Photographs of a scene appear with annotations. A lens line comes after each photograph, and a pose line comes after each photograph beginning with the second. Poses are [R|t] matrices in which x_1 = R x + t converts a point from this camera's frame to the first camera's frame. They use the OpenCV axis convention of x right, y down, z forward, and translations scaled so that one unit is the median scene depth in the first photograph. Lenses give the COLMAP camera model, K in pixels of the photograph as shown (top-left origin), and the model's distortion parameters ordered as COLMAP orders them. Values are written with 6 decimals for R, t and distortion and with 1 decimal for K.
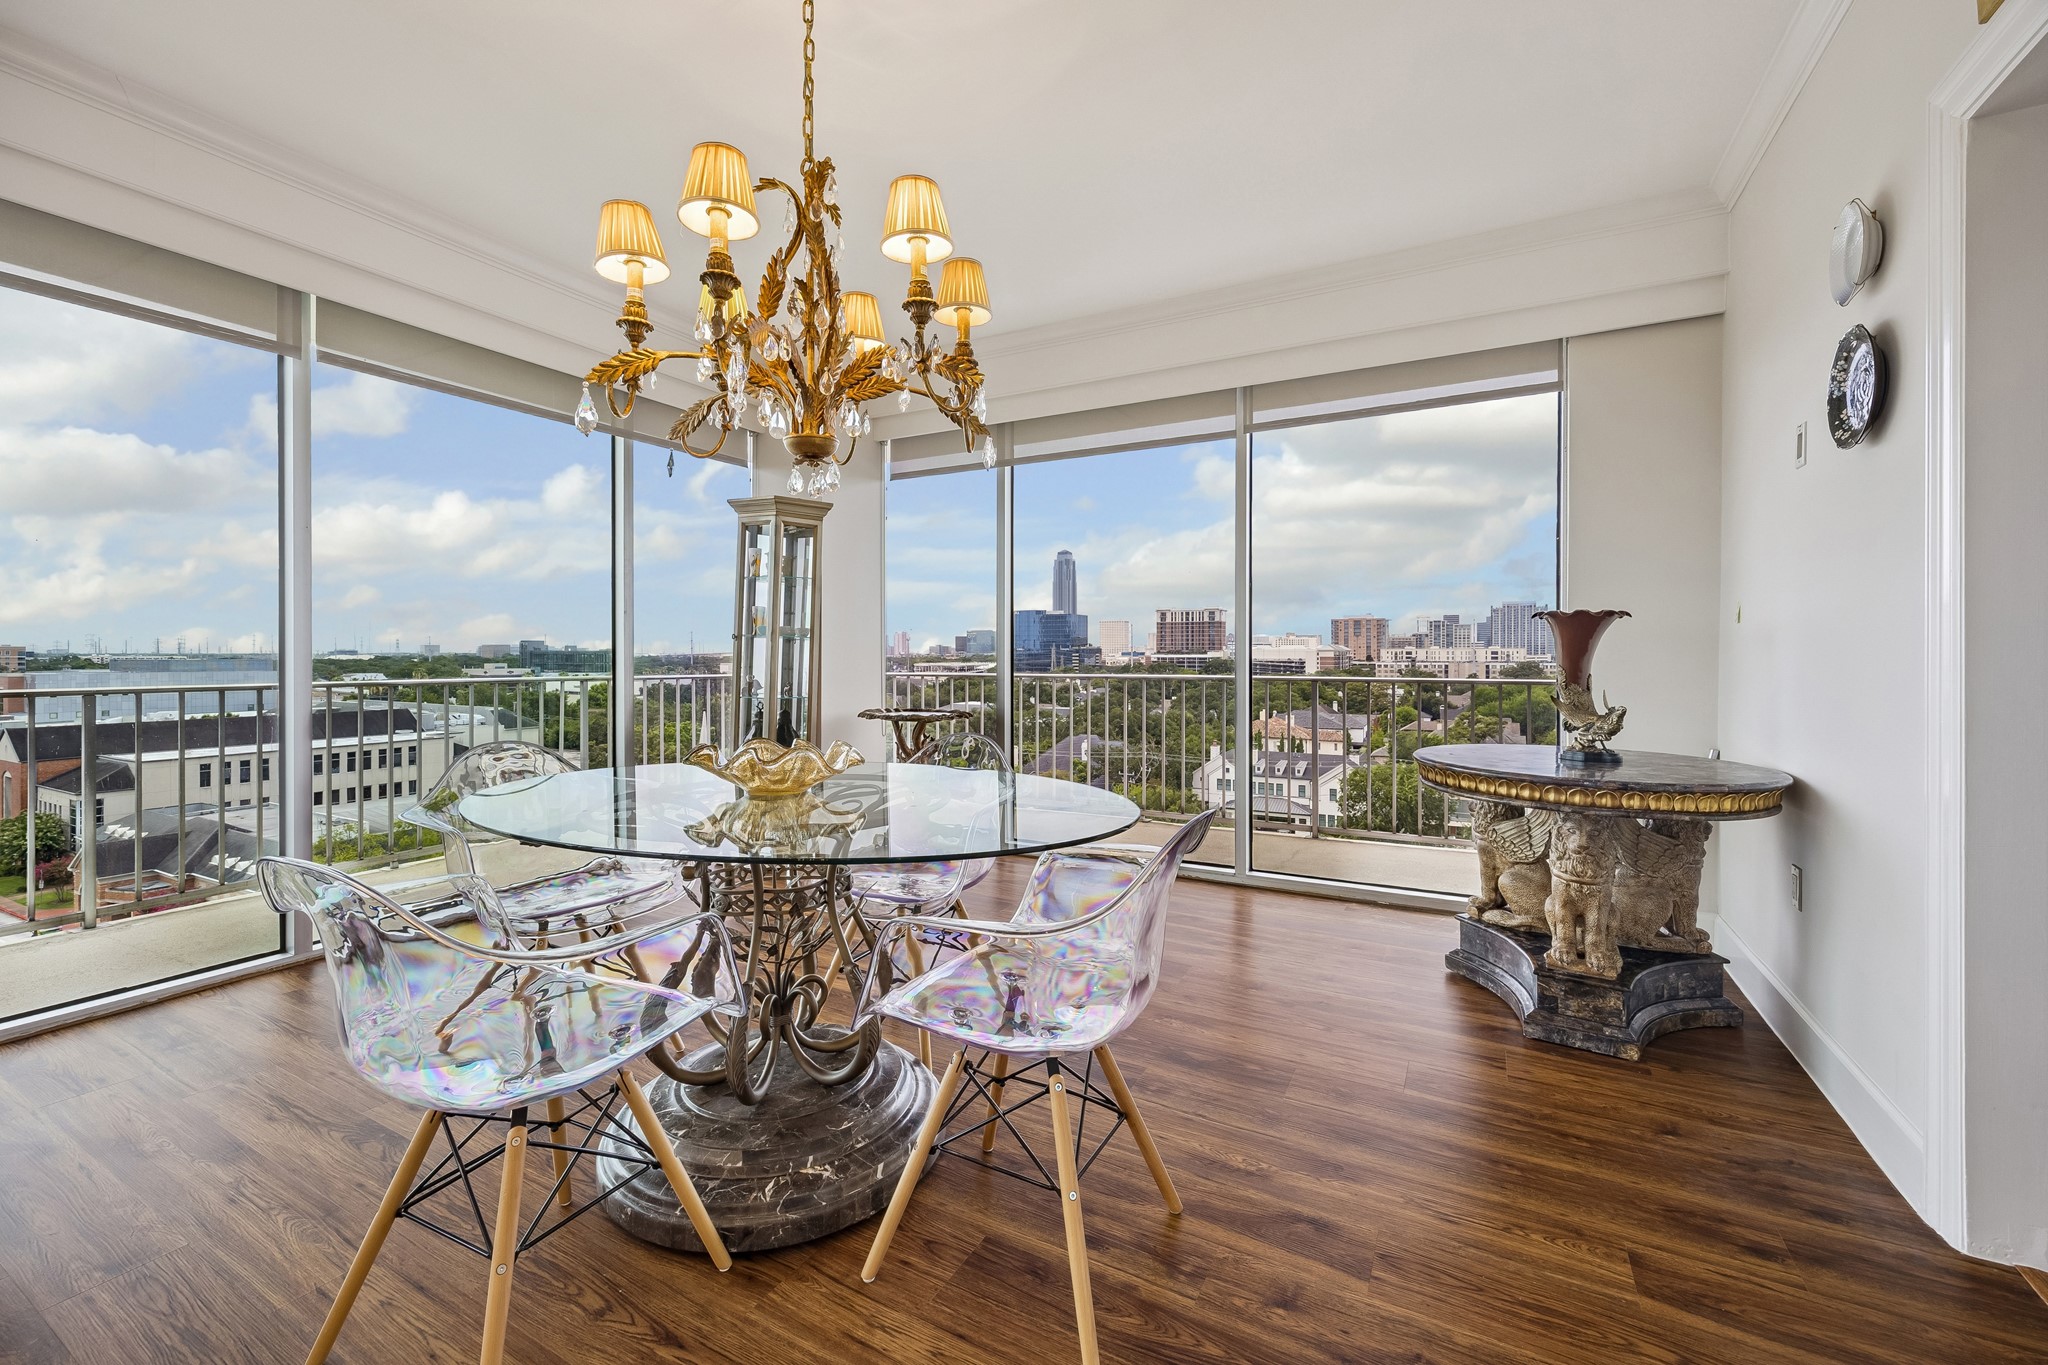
lens RADIAL K [[826.3, 0, 1021.8], [0, 826.3, 656.7], [0, 0, 1]] dist [0.000067, -0.000009]
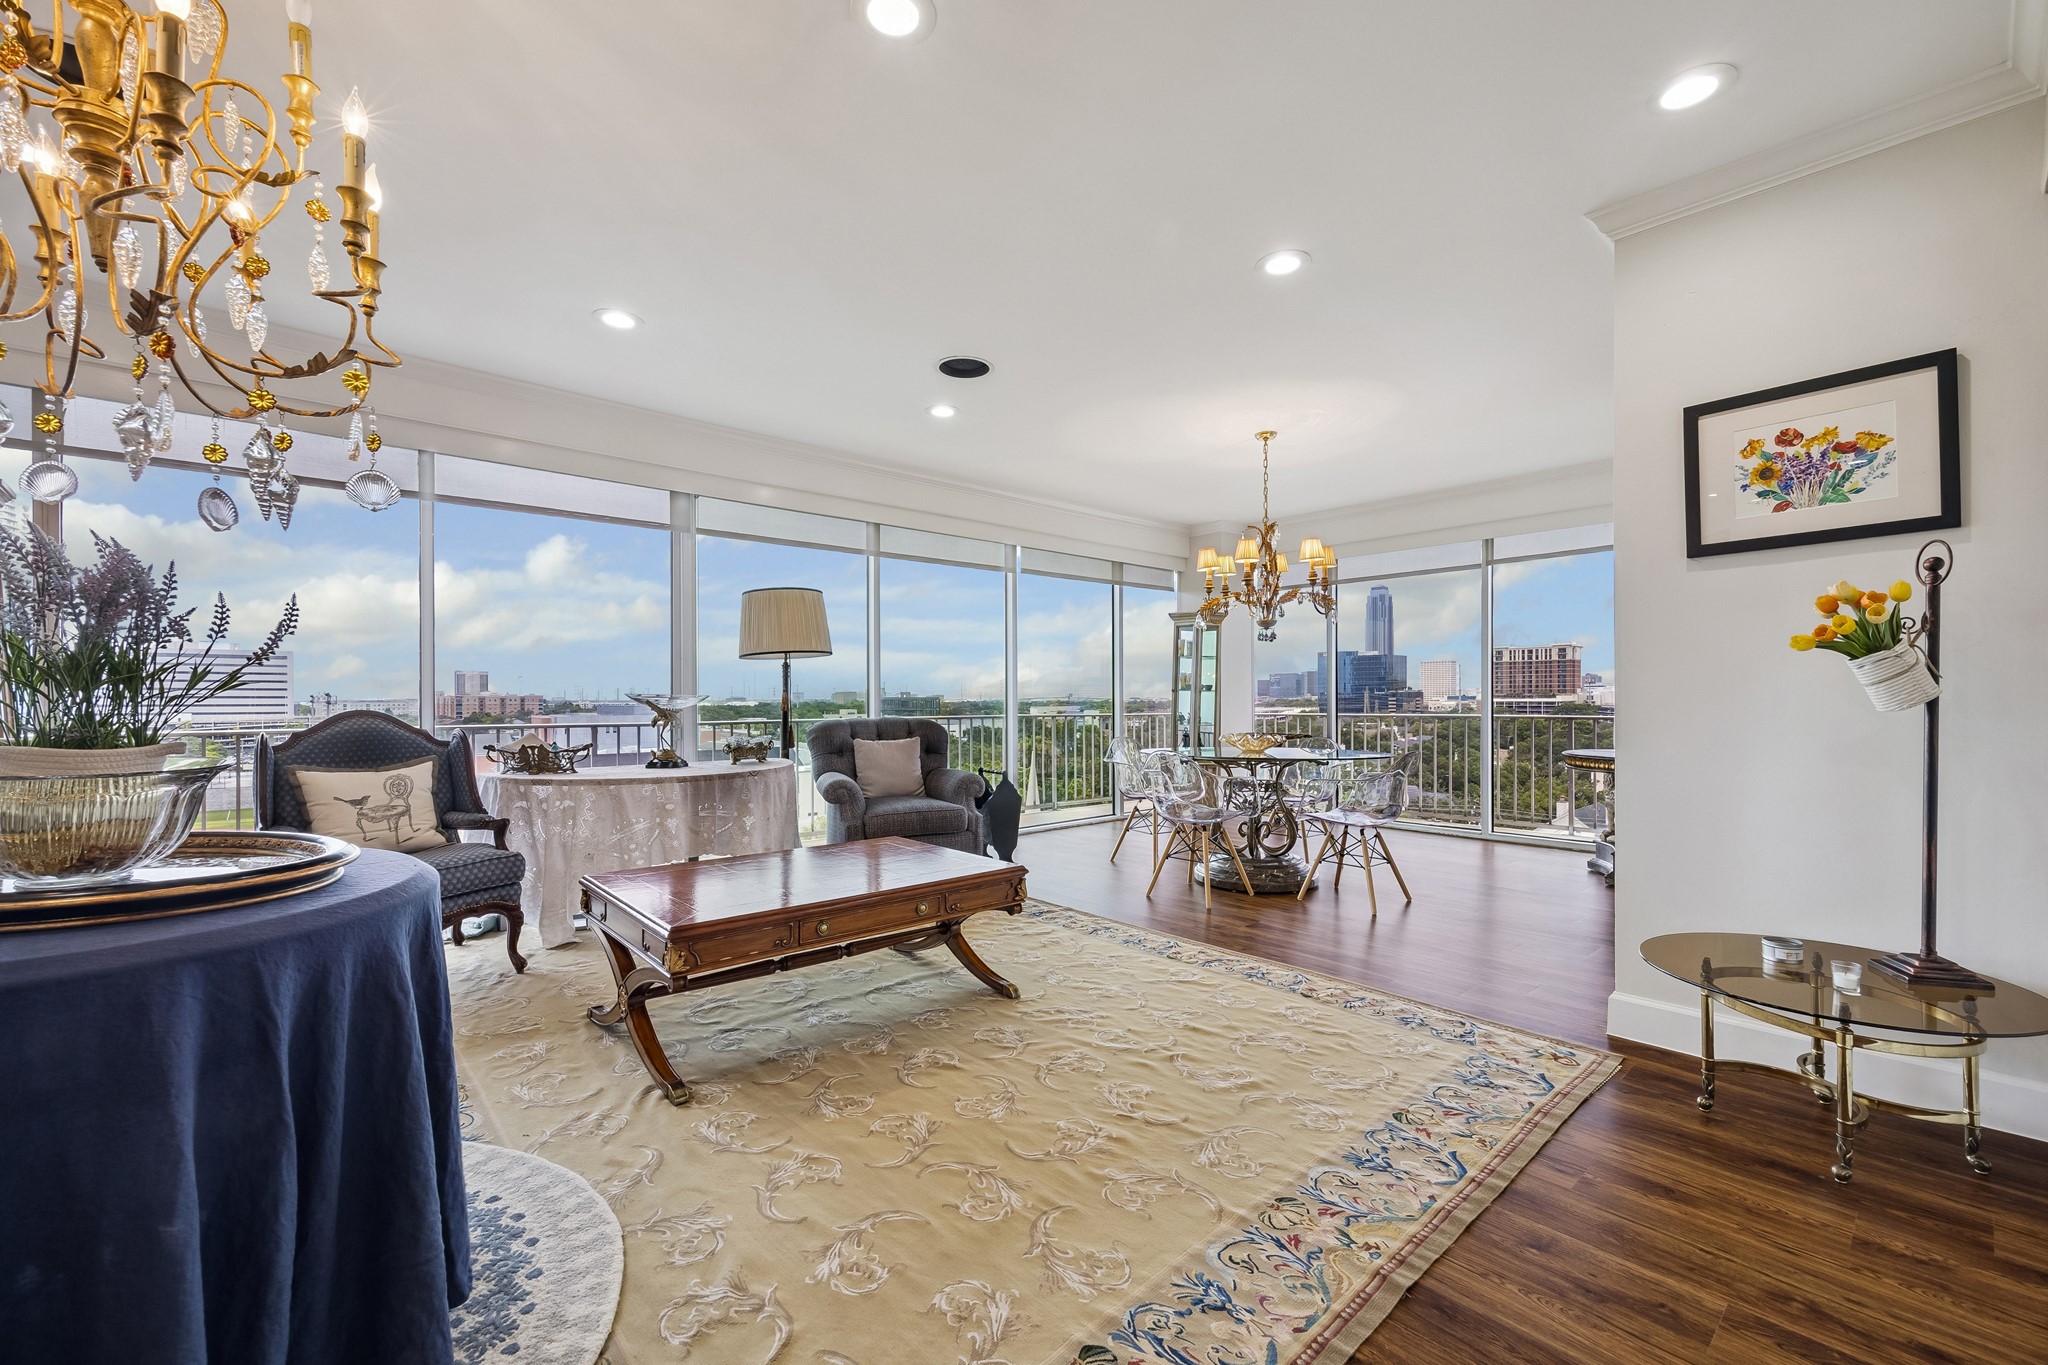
lens RADIAL K [[852.7, 0, 1029.4], [0, 852.7, 695.0], [0, 0, 1]] dist [0.000588, -0.000018]
pose [[0.943337, -0.005268, -0.331795, -0.011013], [0.002623, 0.999961, -0.008420, 0.000197], [0.331827, 0.007072, 0.943314, -0.321310]]
